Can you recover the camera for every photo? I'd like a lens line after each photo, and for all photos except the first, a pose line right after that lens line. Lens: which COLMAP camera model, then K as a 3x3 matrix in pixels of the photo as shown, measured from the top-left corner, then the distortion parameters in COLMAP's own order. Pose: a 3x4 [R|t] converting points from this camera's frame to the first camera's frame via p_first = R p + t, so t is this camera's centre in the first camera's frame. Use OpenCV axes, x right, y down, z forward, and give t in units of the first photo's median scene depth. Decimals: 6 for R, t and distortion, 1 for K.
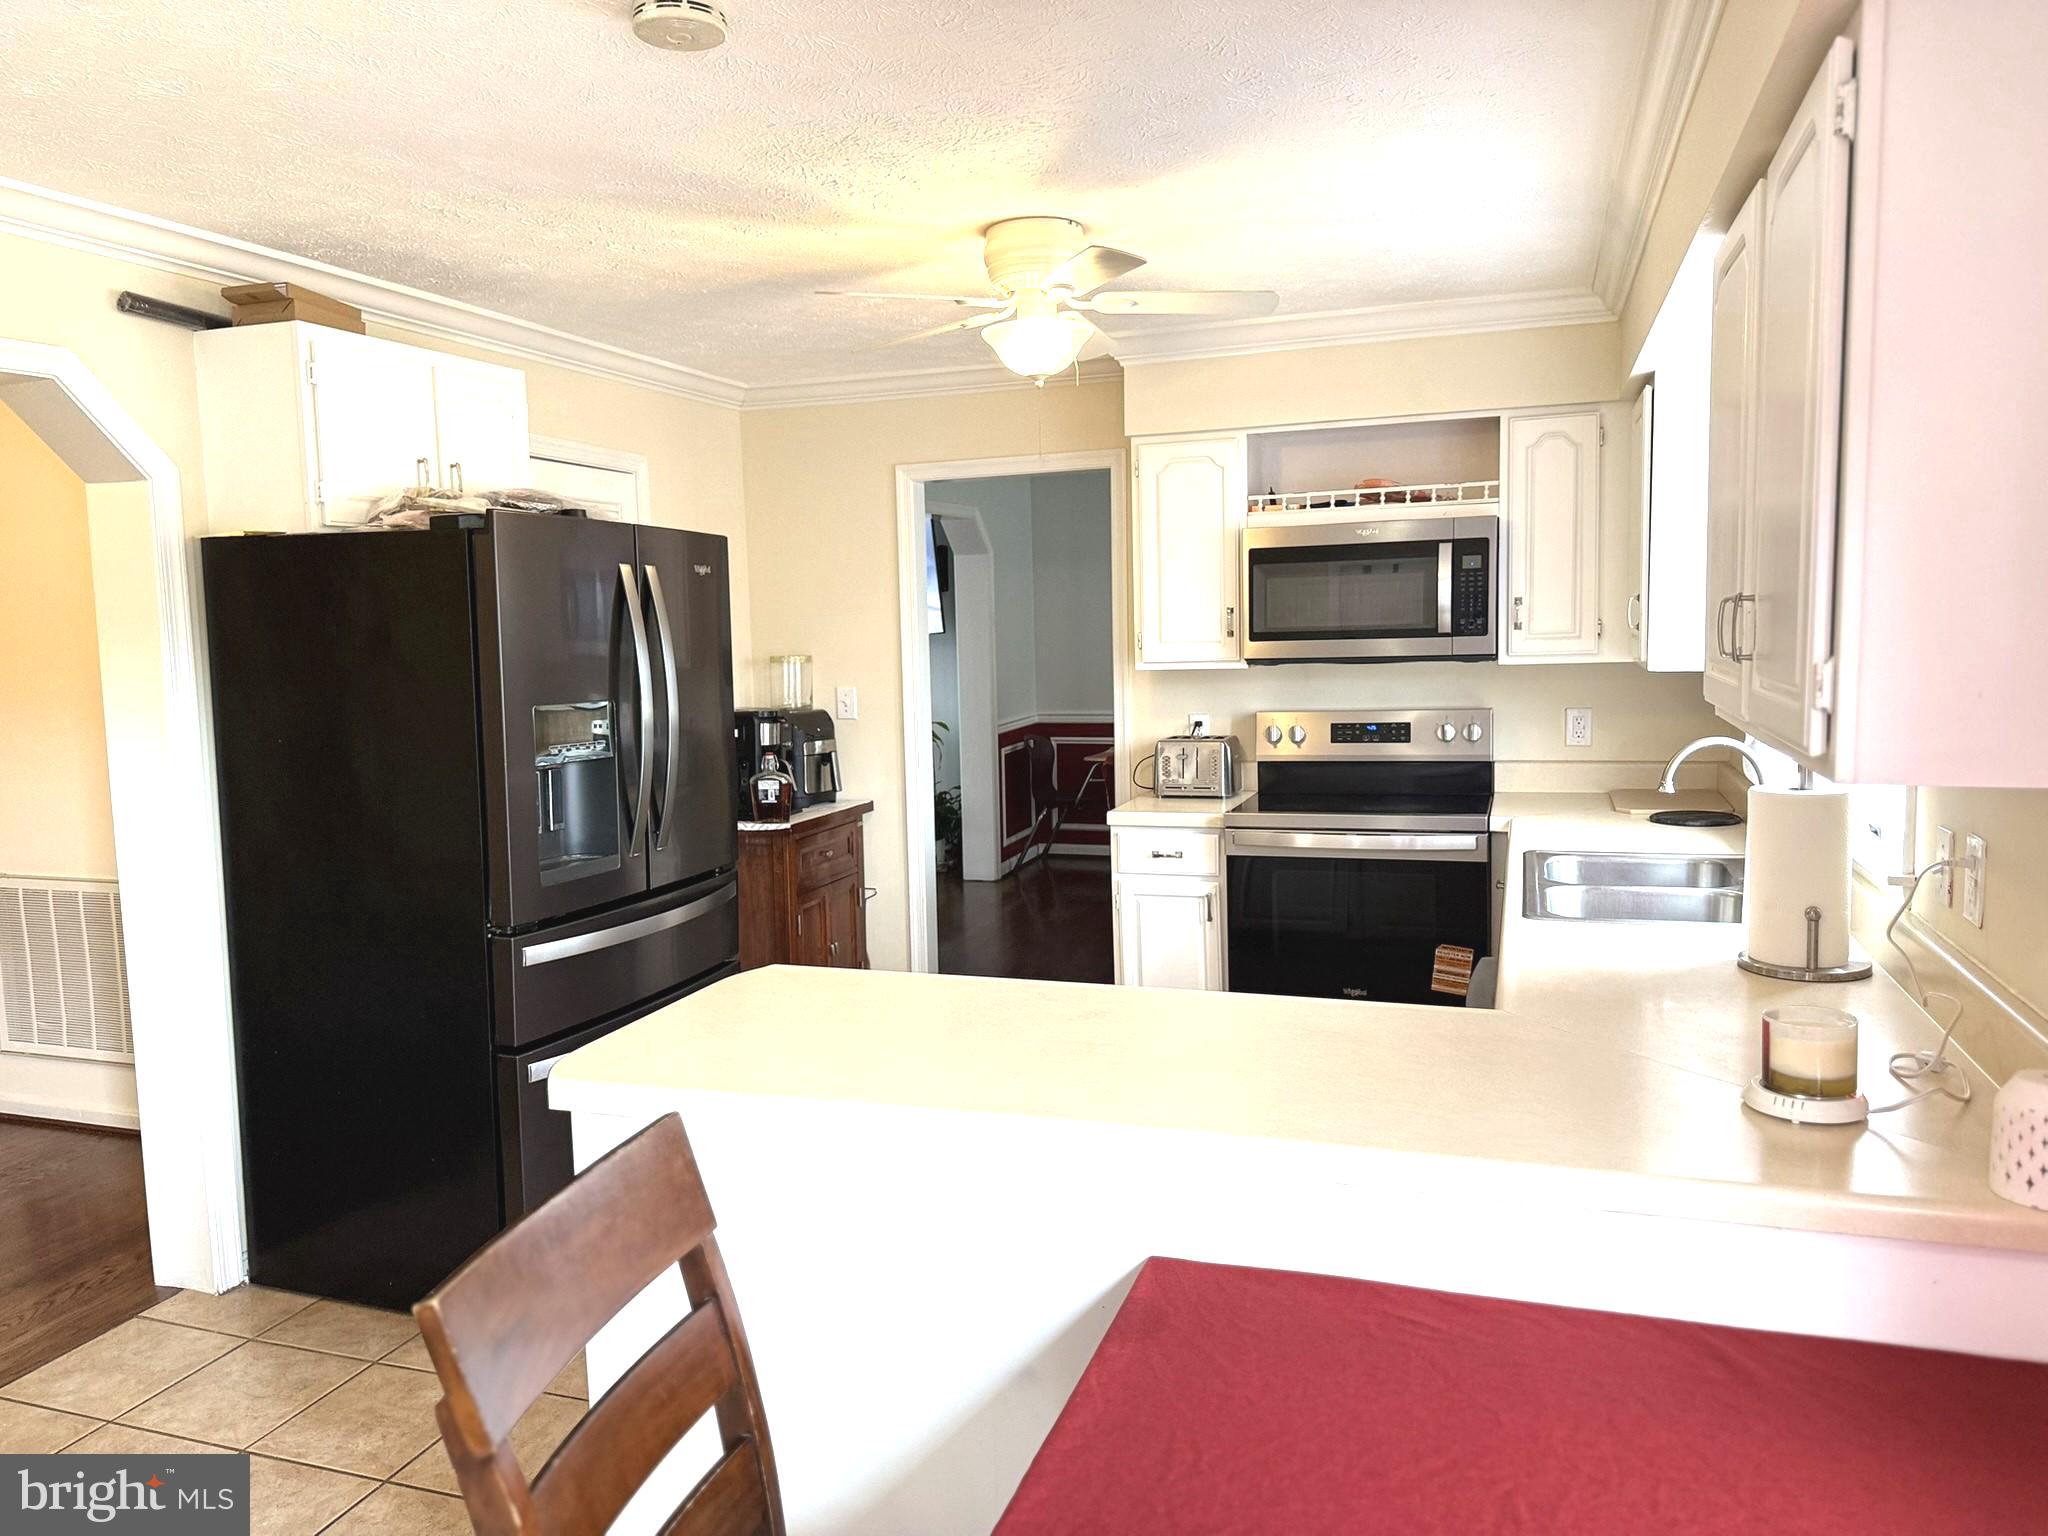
lens RADIAL K [[1402.7, 0, 1024.0], [0, 1402.7, 768.0], [0, 0, 1]] dist [0.080512, -0.076287]
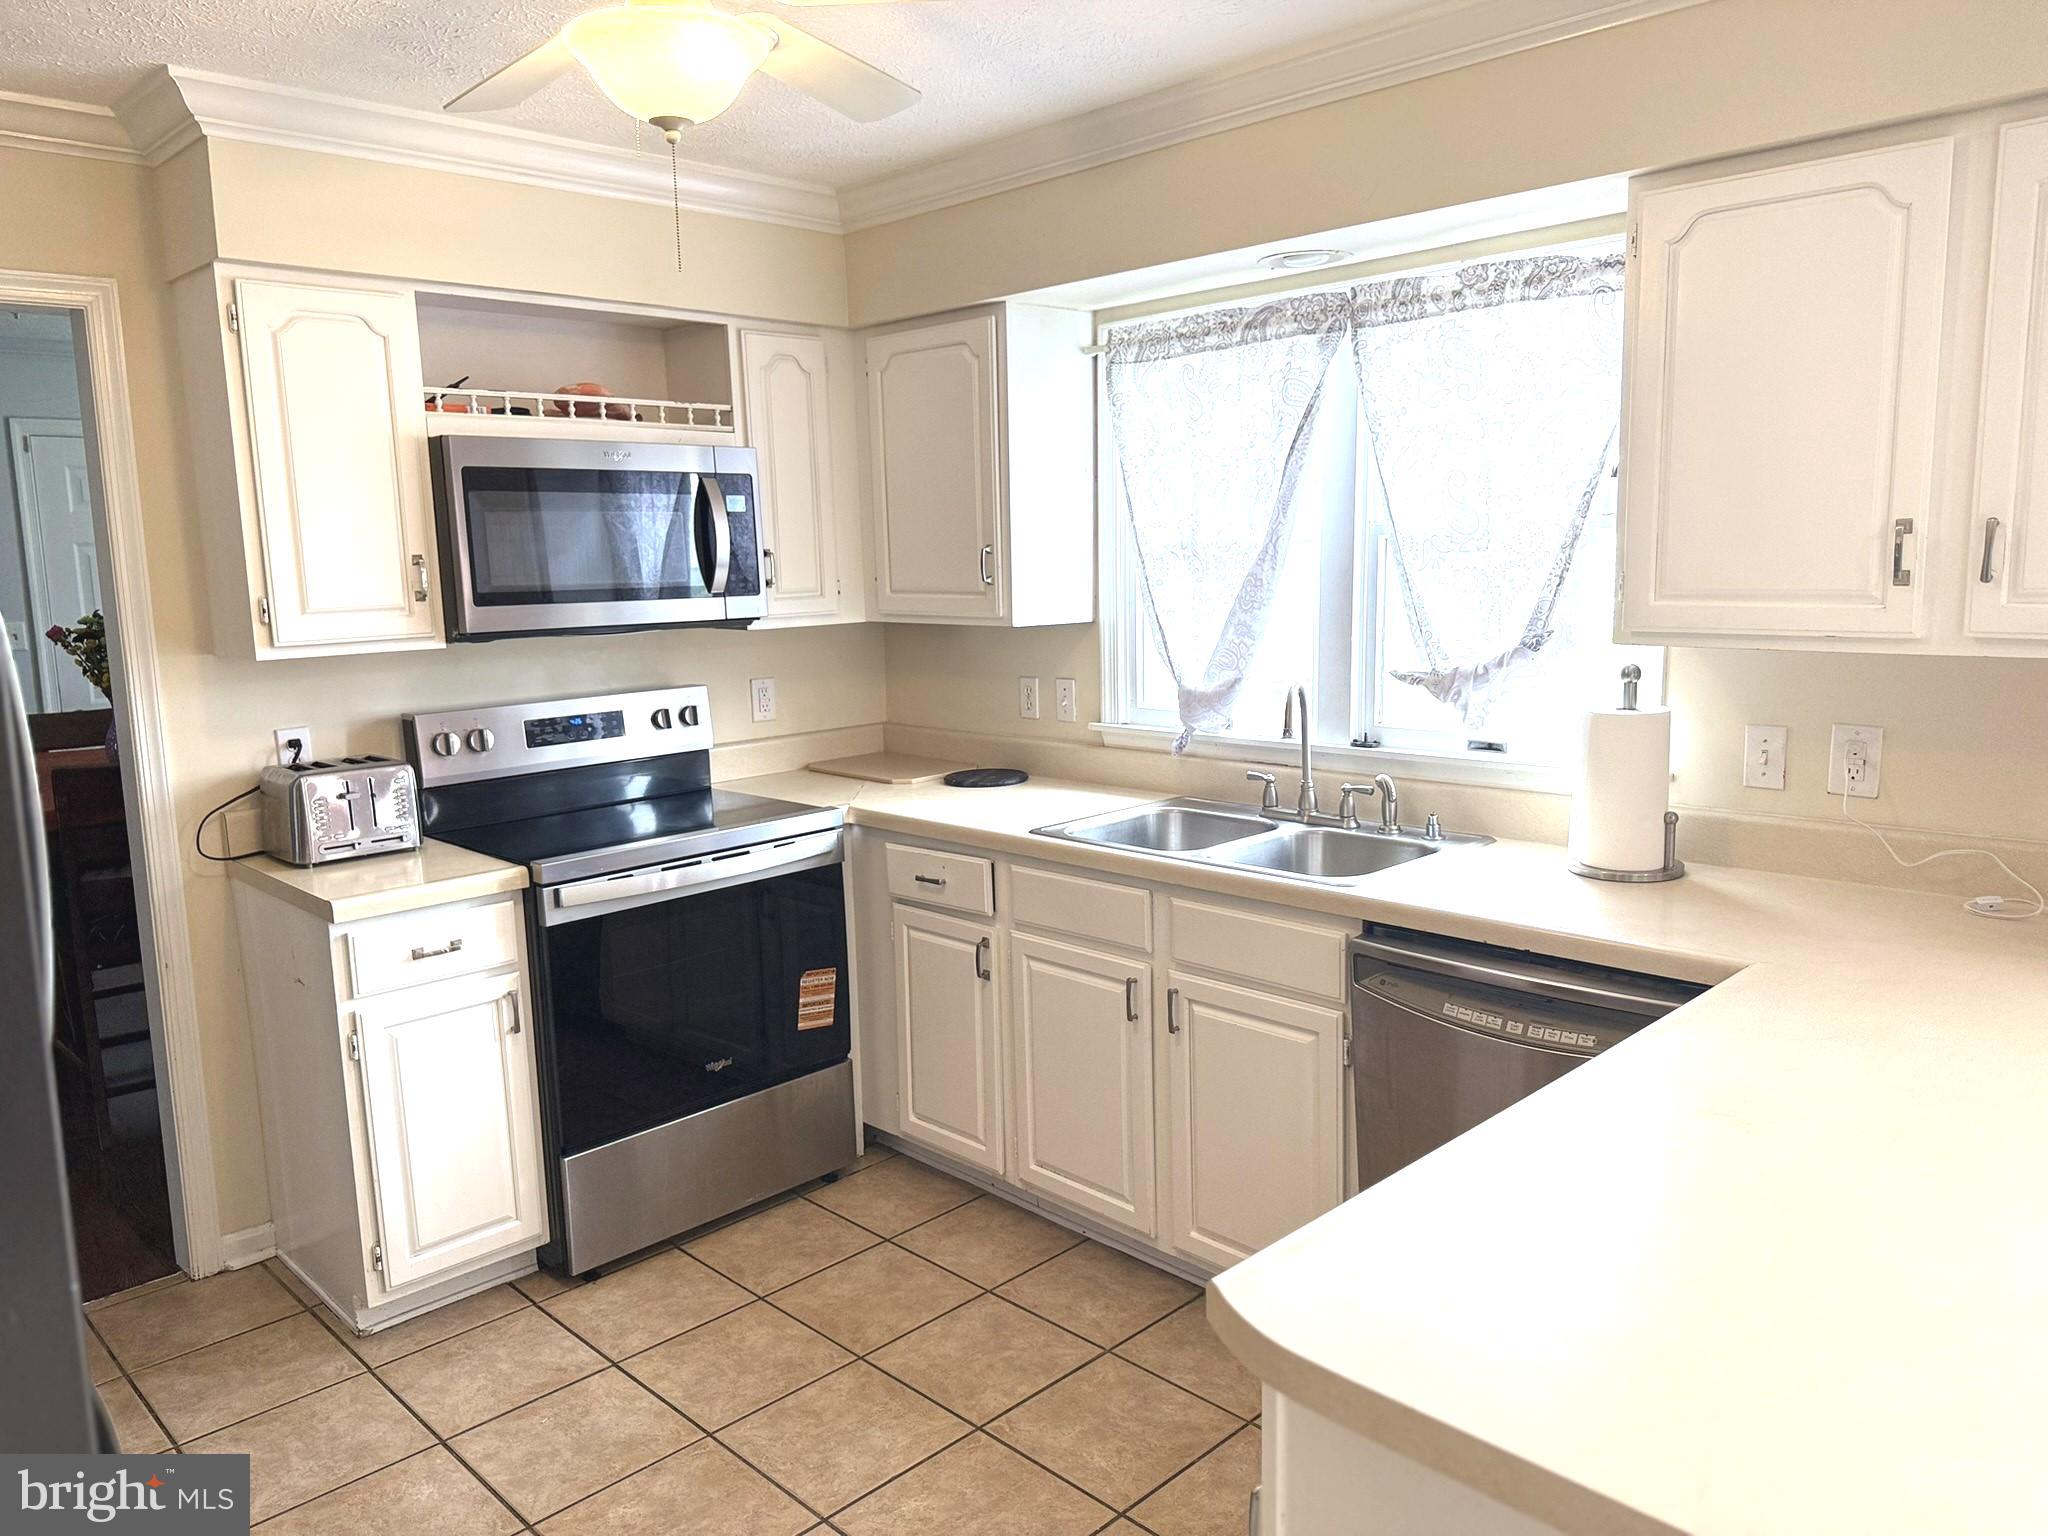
lens RADIAL K [[1470.1, 0, 1024.0], [0, 1470.1, 768.0], [0, 0, 1]] dist [0.168534, -0.281695]
pose [[0.432352, -0.121351, 0.893502, -0.368665], [0.105717, 0.990891, 0.083423, -0.046347], [-0.895486, 0.058391, 0.441242, 0.457920]]
